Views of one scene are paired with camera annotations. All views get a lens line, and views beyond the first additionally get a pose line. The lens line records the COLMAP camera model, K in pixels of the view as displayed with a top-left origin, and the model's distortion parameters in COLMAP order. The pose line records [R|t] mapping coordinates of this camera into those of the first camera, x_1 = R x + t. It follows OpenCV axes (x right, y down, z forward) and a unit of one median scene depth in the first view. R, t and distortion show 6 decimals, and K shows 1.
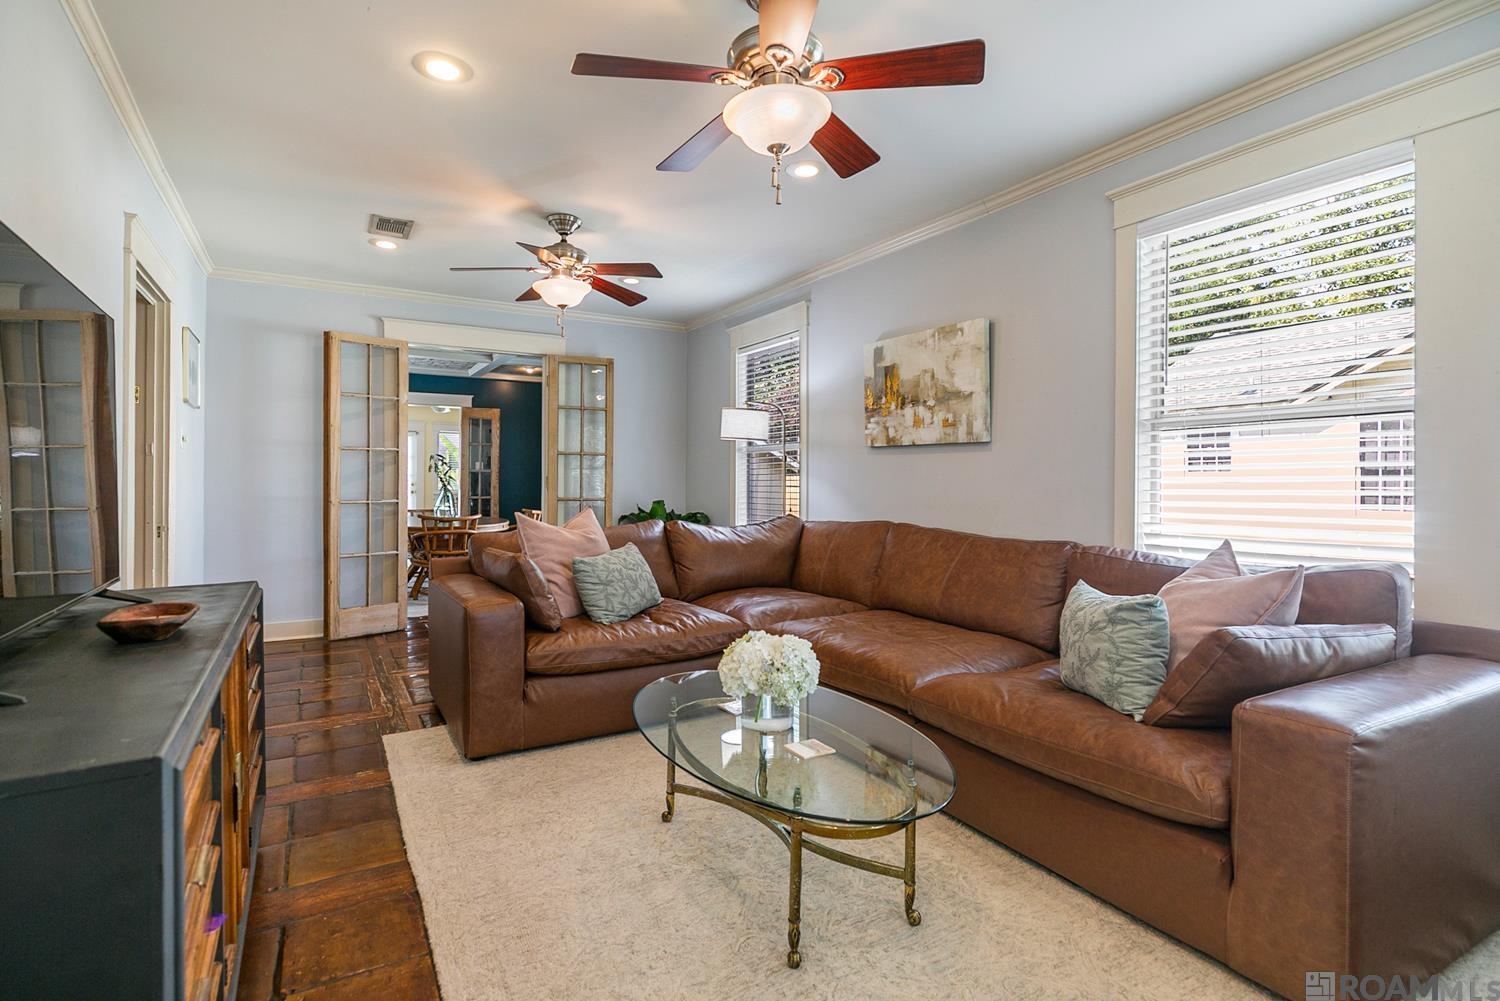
lens RADIAL K [[742.6, 0, 750.6], [0, 742.6, 491.5], [0, 0, 1]] dist [0.004406, 0.000353]
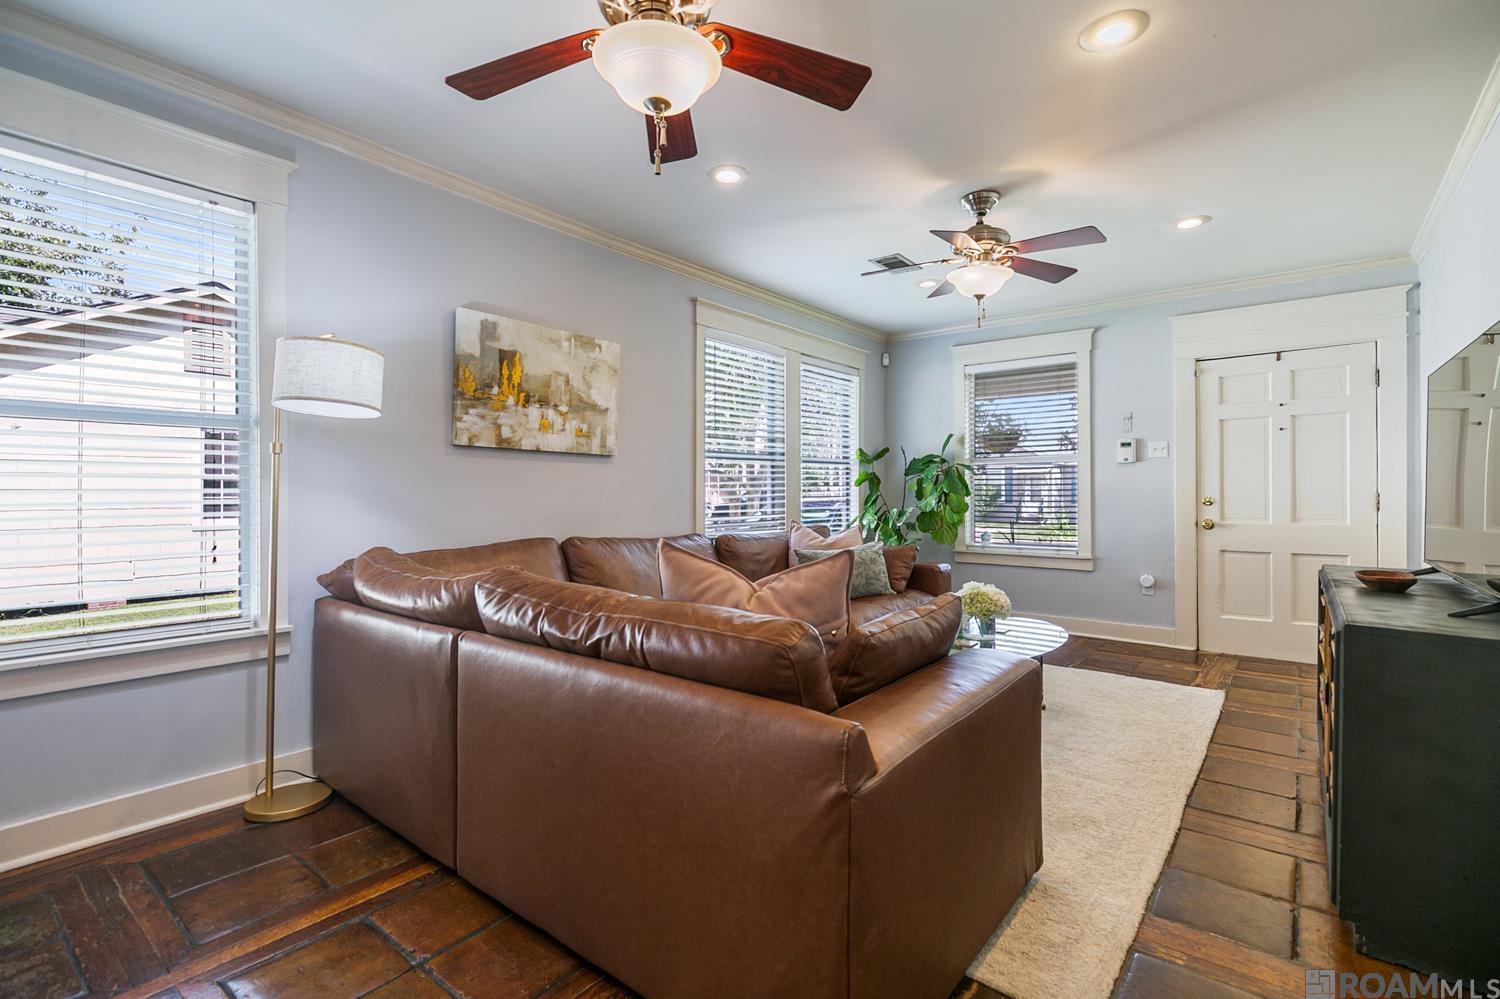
lens RADIAL K [[694.5, 0, 751.6], [0, 694.5, 495.3], [0, 0, 1]] dist [-0.005658, -0.000433]
pose [[-0.363547, -0.005016, 0.931562, -0.669838], [0.013987, 0.999843, 0.010842, -0.015240], [-0.931471, 0.016971, -0.363420, 1.103533]]
